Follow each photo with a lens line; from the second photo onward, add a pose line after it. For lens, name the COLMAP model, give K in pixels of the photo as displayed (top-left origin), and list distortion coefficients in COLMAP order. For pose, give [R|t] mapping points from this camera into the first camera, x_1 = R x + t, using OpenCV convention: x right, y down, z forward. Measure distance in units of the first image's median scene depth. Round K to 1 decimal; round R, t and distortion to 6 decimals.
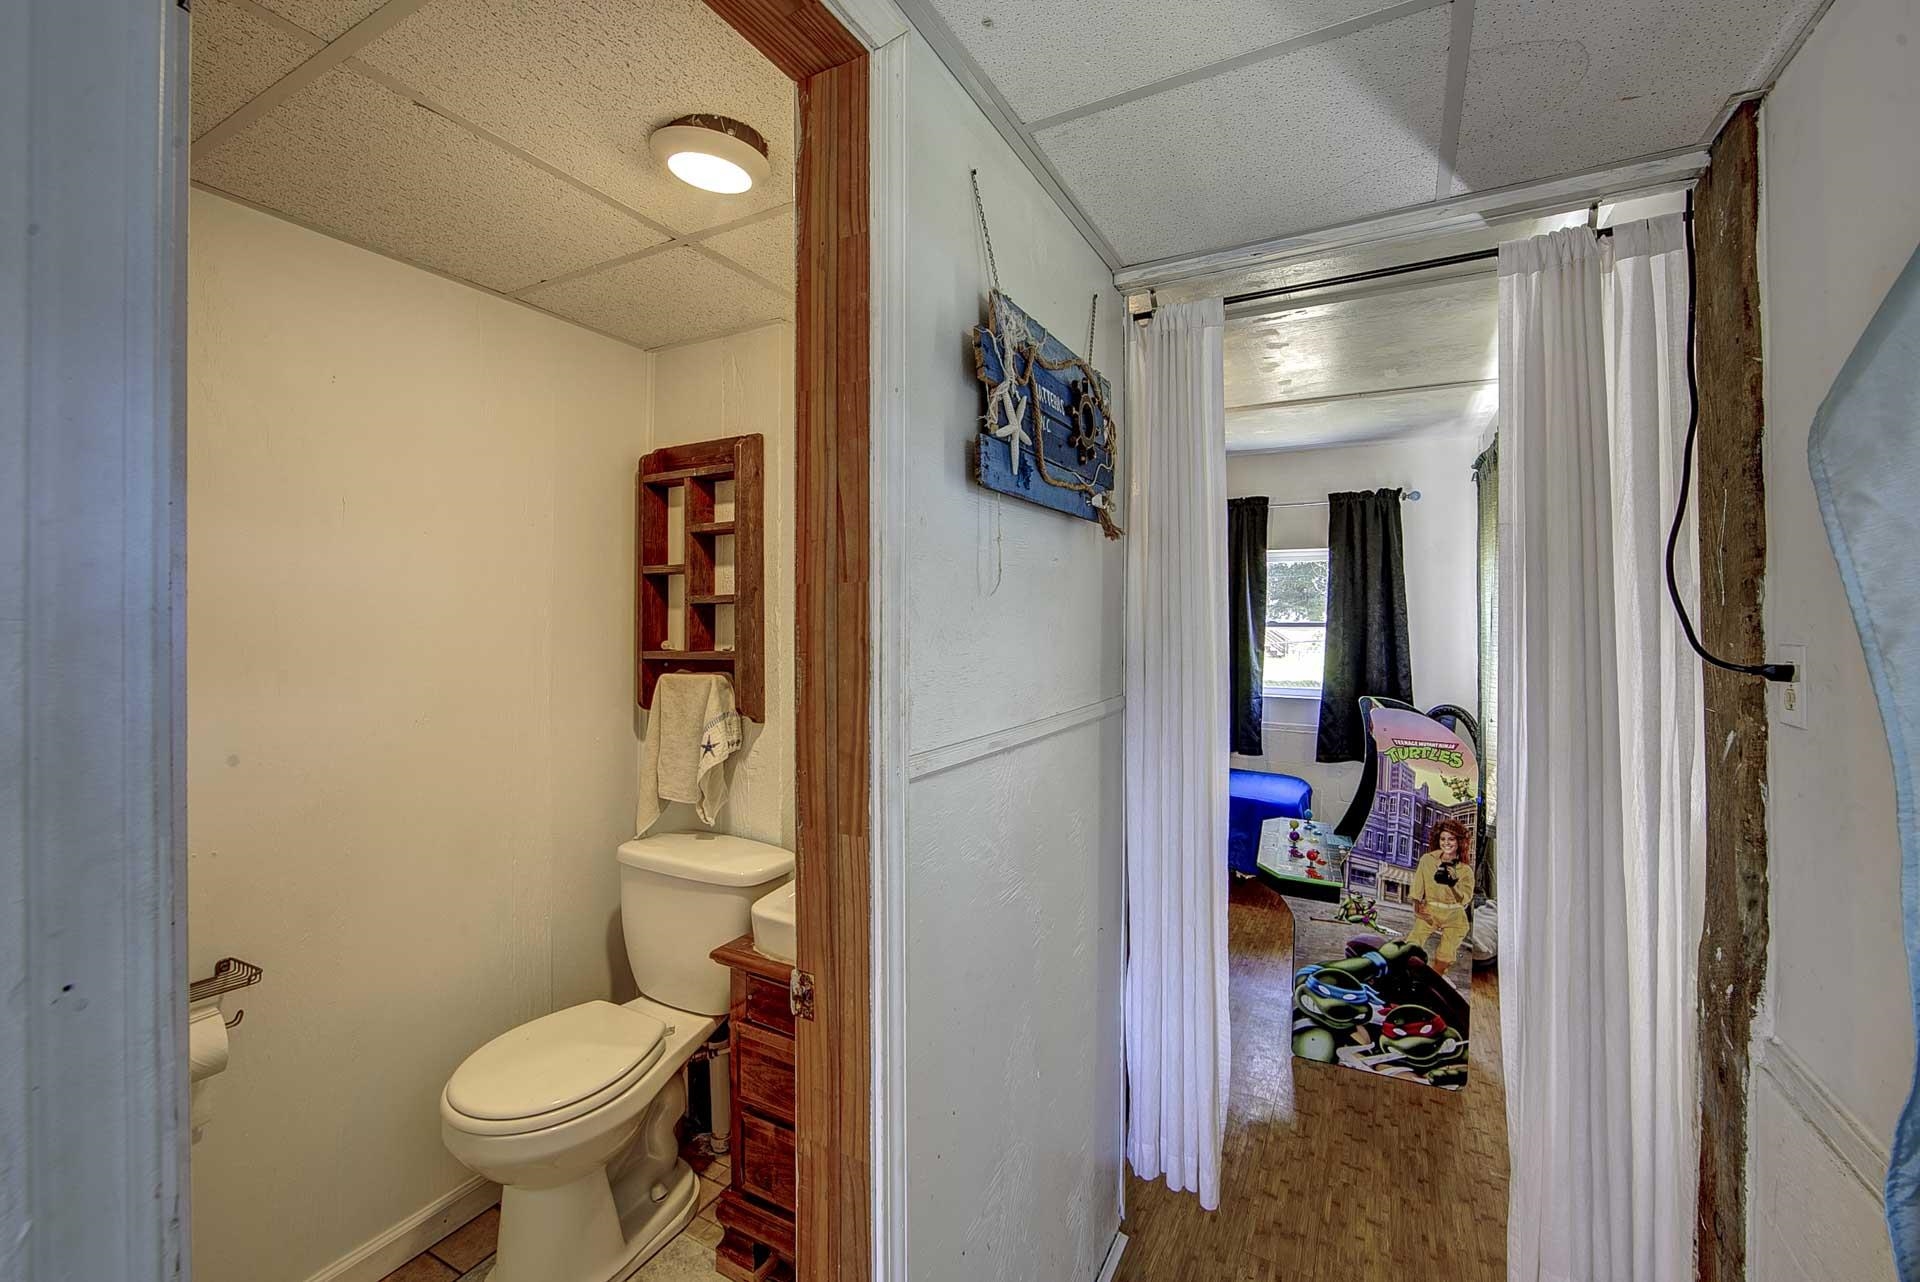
lens RADIAL K [[779.0, 0, 957.3], [0, 779.0, 623.5], [0, 0, 1]] dist [-0.010289, 0.002317]
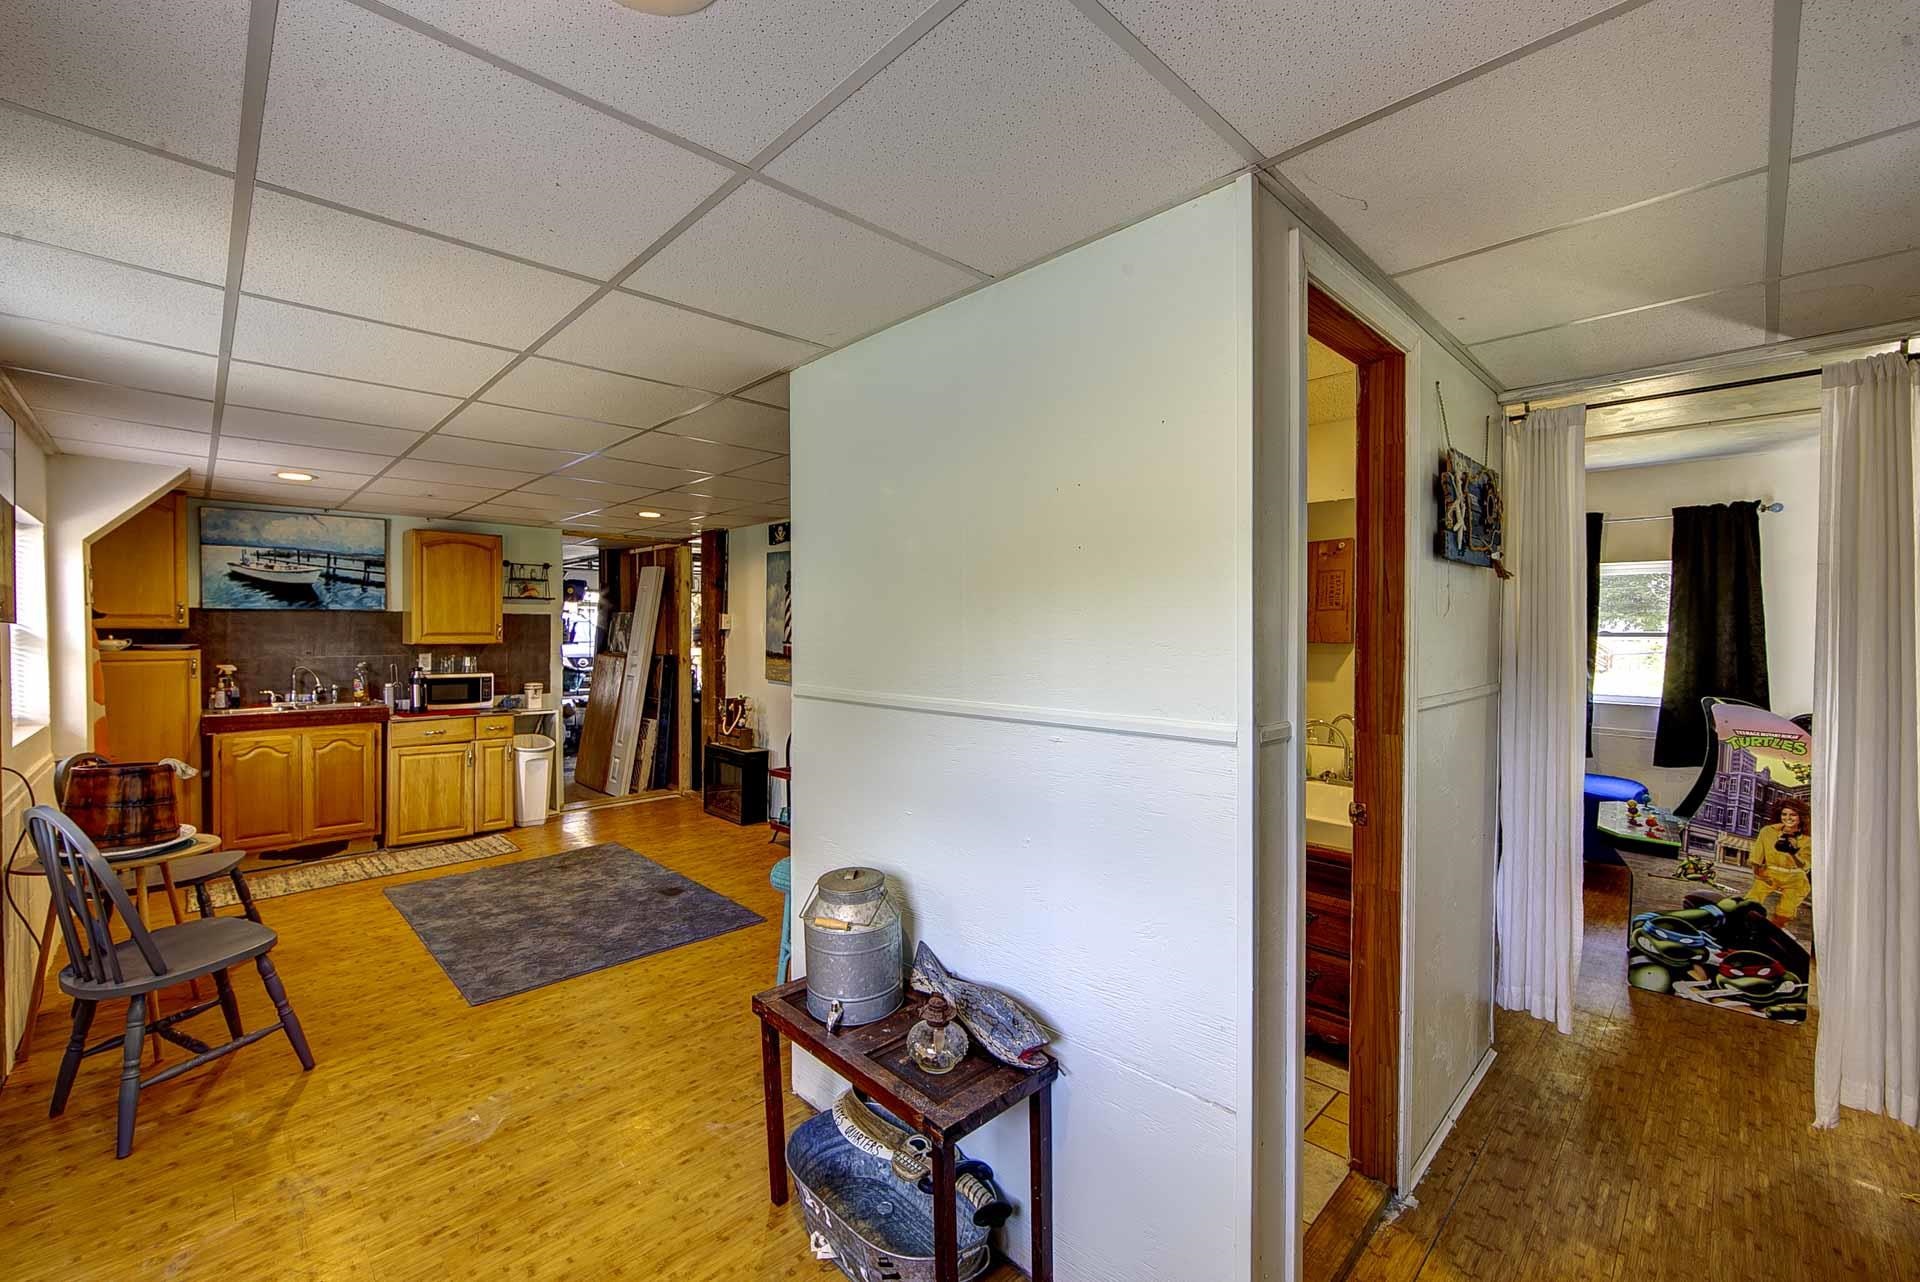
lens RADIAL K [[779.0, 0, 960.0], [0, 779.0, 646.5], [0, 0, 1]] dist [-0.010289, 0.002317]
pose [[0.956272, 0.006718, -0.292401, -0.236647], [-0.001593, 0.999841, 0.017762, 0.000803], [0.292474, -0.016520, 0.956131, -0.492777]]
